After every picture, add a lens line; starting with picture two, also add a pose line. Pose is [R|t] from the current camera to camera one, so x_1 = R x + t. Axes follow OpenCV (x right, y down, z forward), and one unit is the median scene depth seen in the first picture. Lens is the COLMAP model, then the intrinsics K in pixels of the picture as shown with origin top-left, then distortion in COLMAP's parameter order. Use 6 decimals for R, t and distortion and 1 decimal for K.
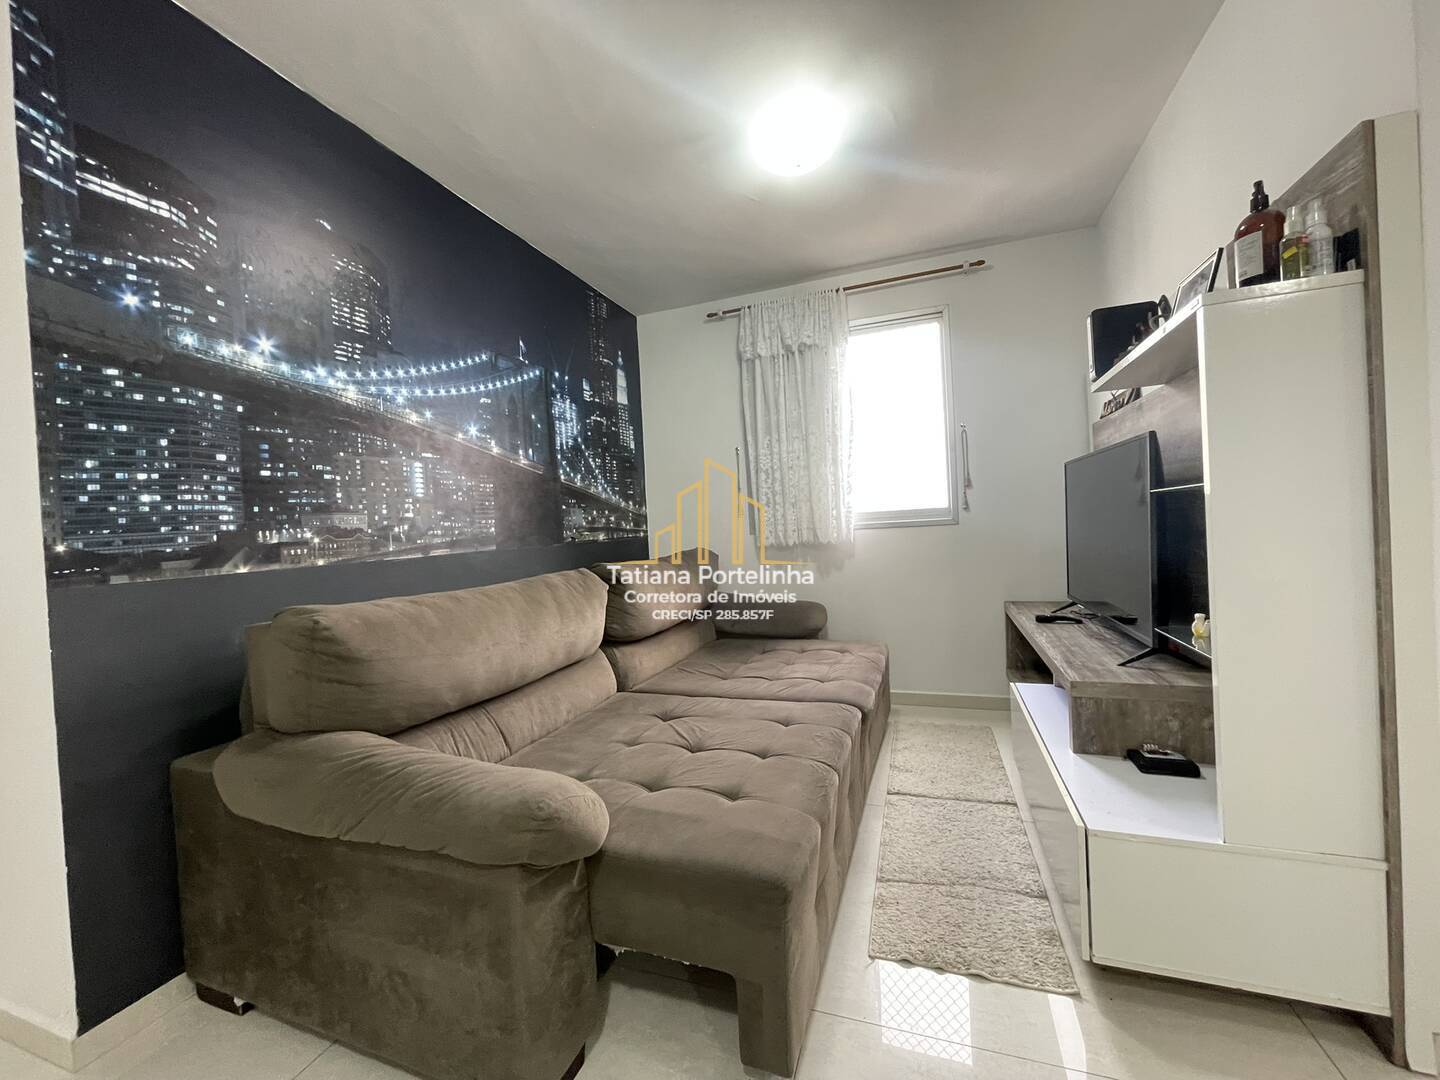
lens RADIAL K [[583.3, 0, 720.1], [0, 583.3, 537.6], [0, 0, 1]] dist [-0.003080, -0.000053]
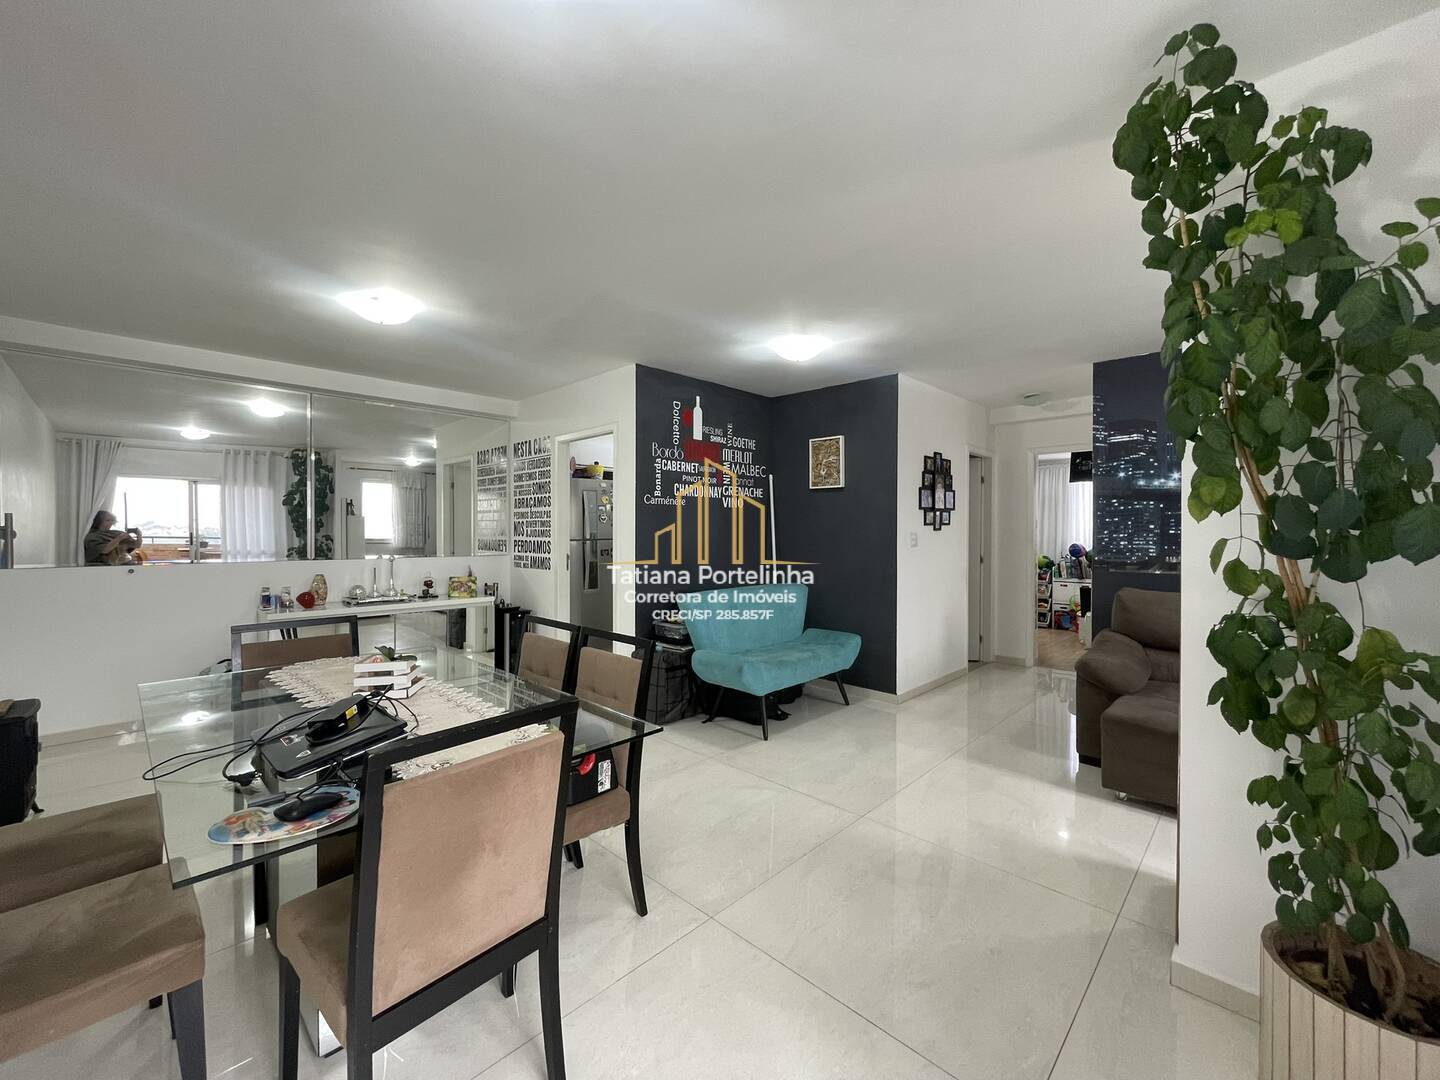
lens RADIAL K [[583.3, 0, 719.6], [0, 583.3, 533.1], [0, 0, 1]] dist [-0.003080, -0.000053]
pose [[-0.406164, 0.054943, -0.912147, 2.281110], [0.000352, 0.998200, 0.059969, -0.271230], [0.913800, 0.024037, -0.405453, 0.328079]]
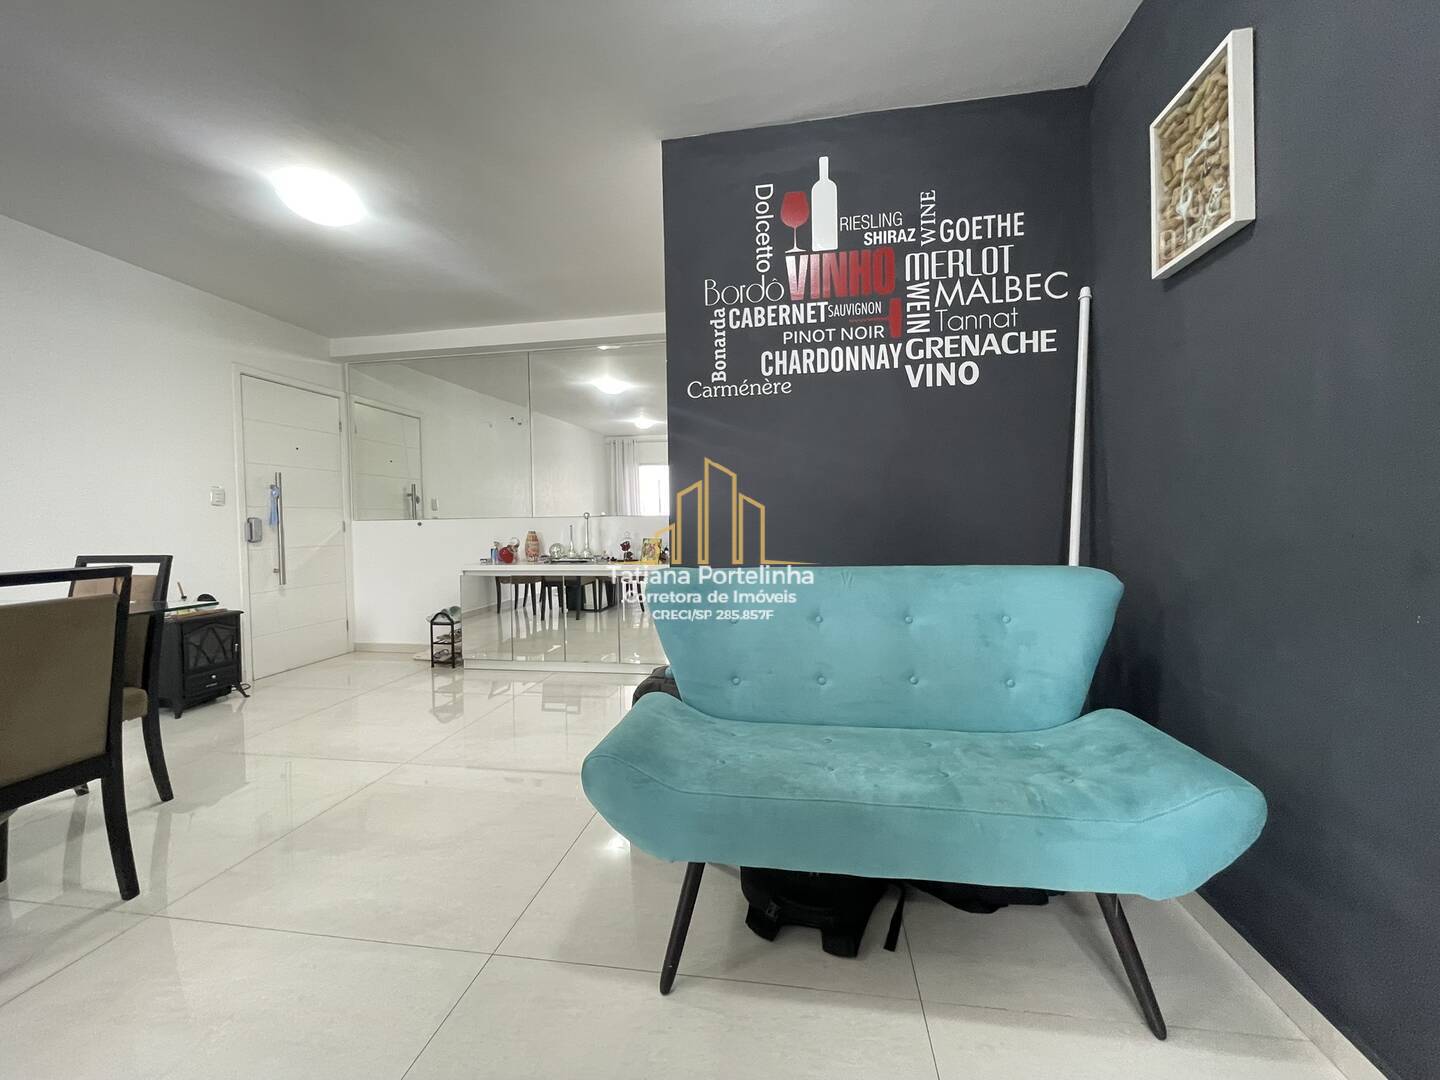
lens RADIAL K [[583.3, 0, 719.9], [0, 583.3, 533.1], [0, 0, 1]] dist [-0.003080, -0.000053]
pose [[-0.978816, 0.073723, -0.191006, 0.081126], [0.064737, 0.996501, 0.052874, 0.027481], [0.194235, 0.039389, -0.980164, 0.359109]]
